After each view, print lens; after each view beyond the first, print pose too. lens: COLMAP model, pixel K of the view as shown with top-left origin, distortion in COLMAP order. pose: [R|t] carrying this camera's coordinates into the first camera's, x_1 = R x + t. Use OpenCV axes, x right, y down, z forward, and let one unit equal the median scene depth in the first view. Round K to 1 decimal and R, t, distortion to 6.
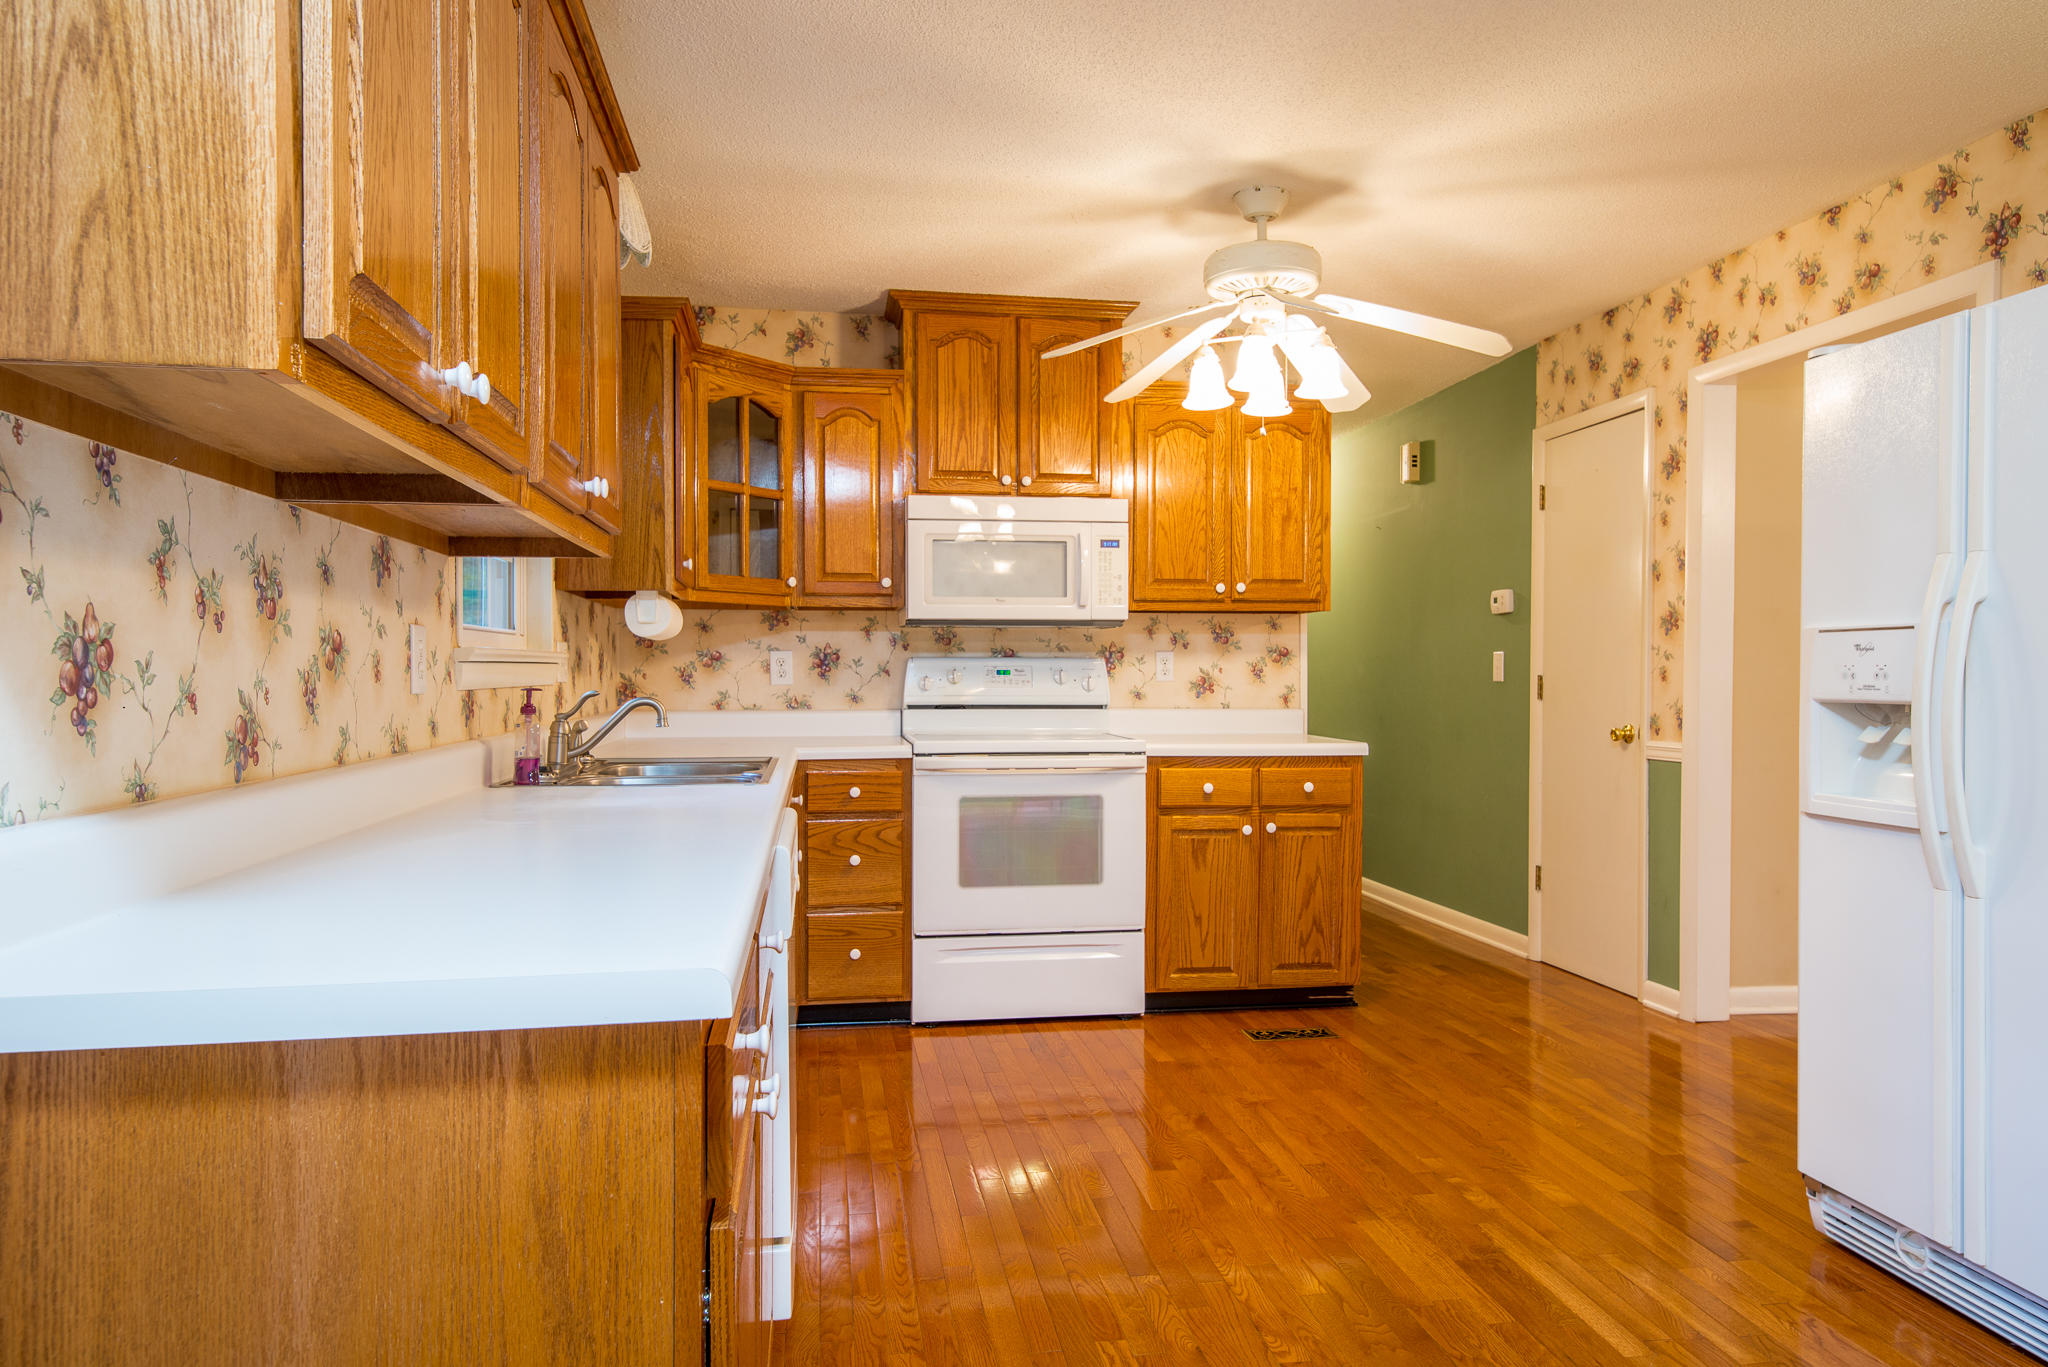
lens RADIAL K [[1337.2, 0, 1024.0], [0, 1337.2, 683.5], [0, 0, 1]] dist [0.045071, -0.000171]
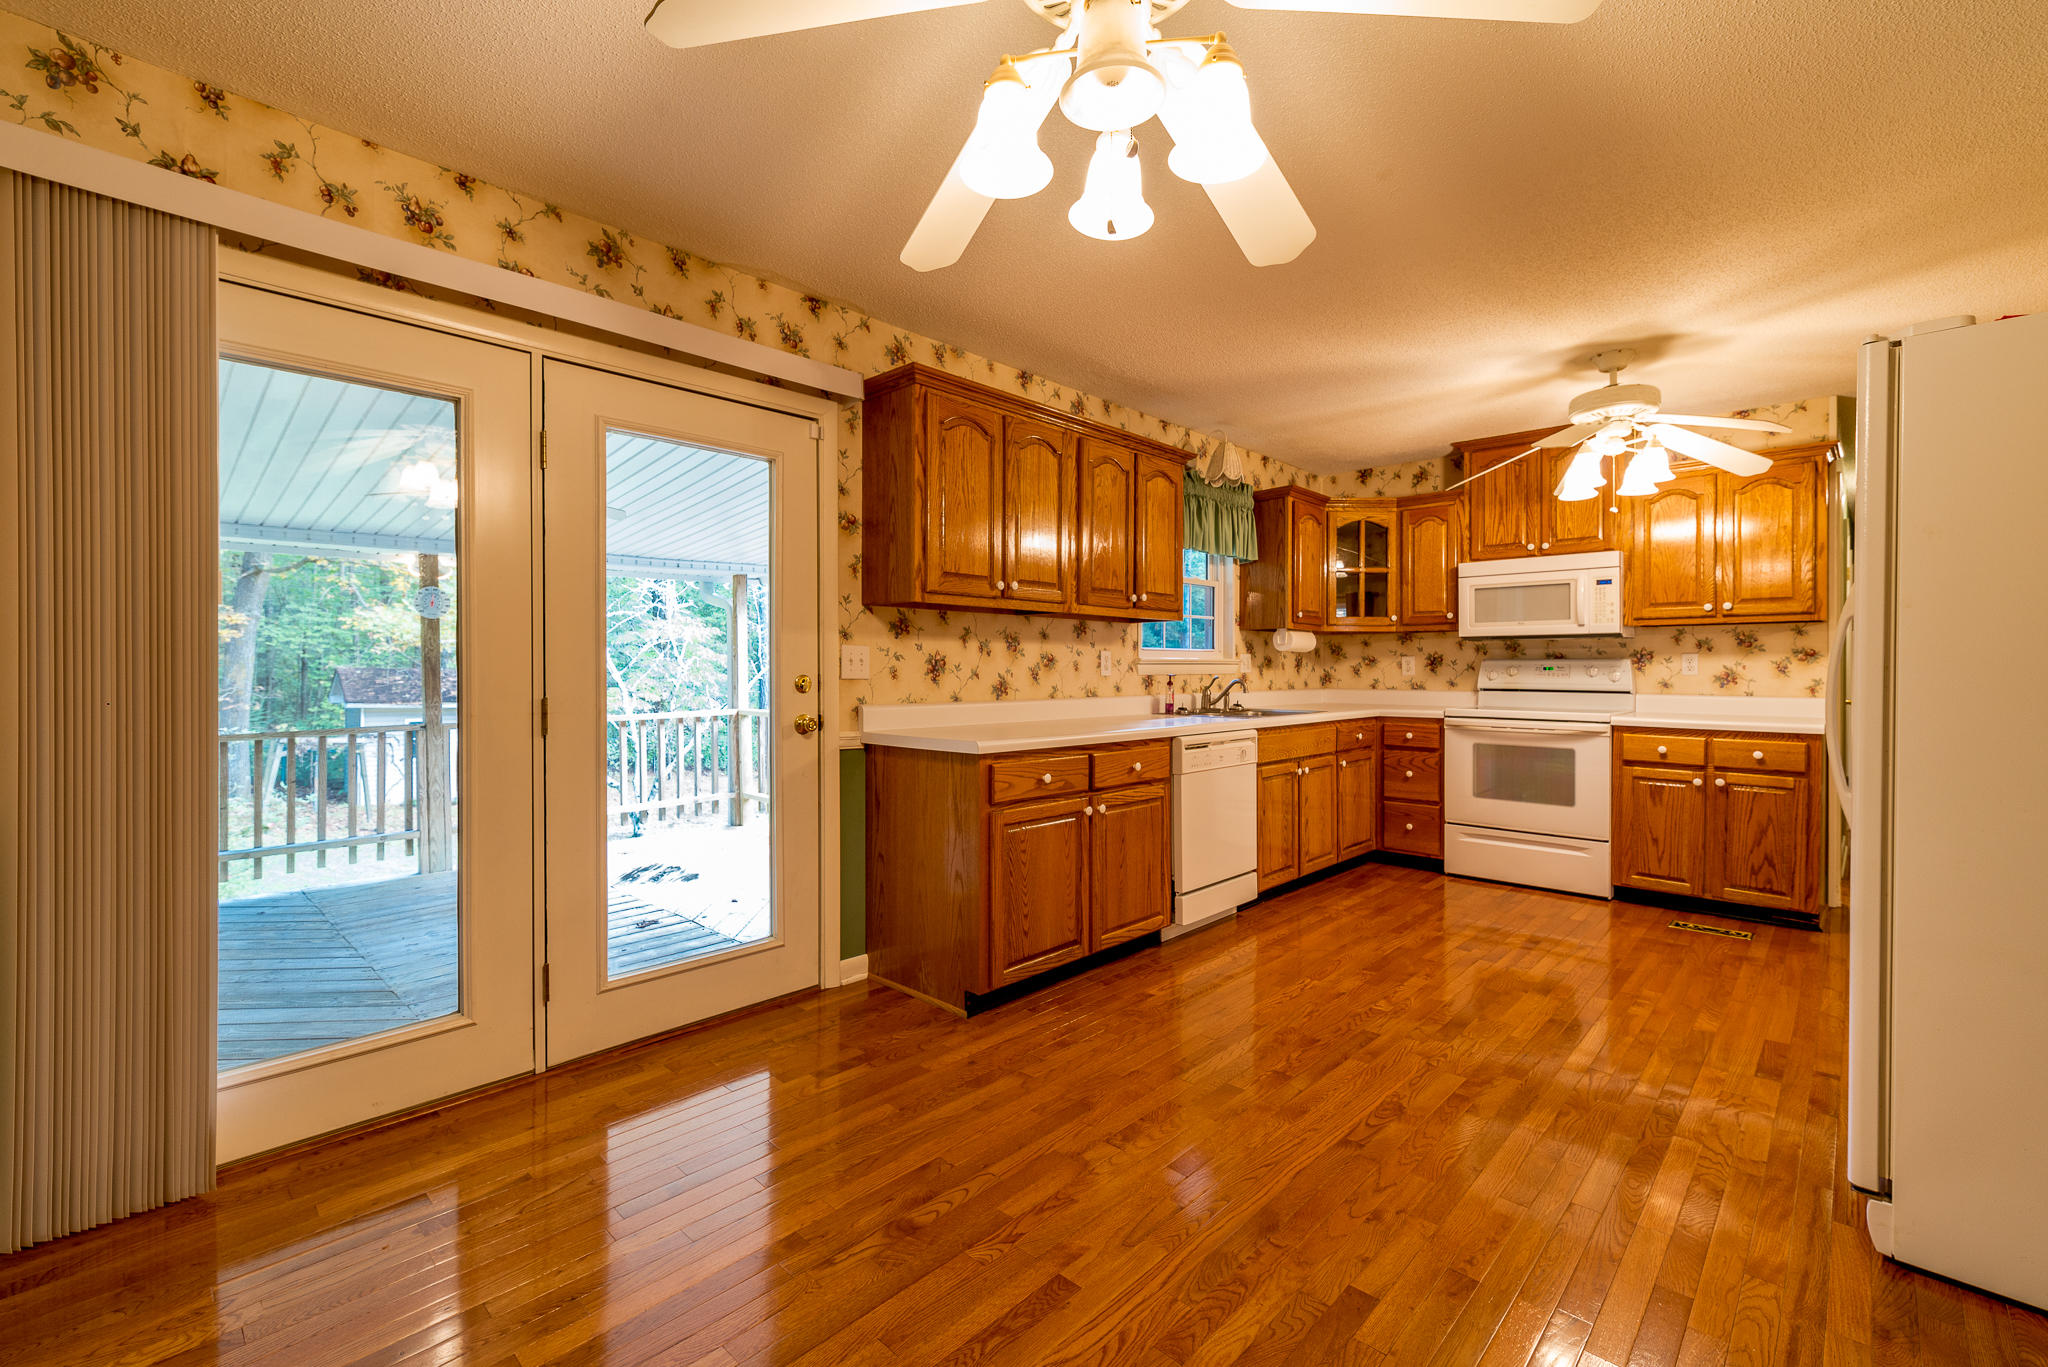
lens RADIAL K [[872.3, 0, 1024.0], [0, 872.3, 683.5], [0, 0, 1]] dist [0.016032, 0.000032]
pose [[0.613258, 0.014798, -0.789744, 0.453246], [-0.008091, 0.999890, 0.012453, 0.001238], [0.789841, -0.001247, 0.613310, -0.110440]]
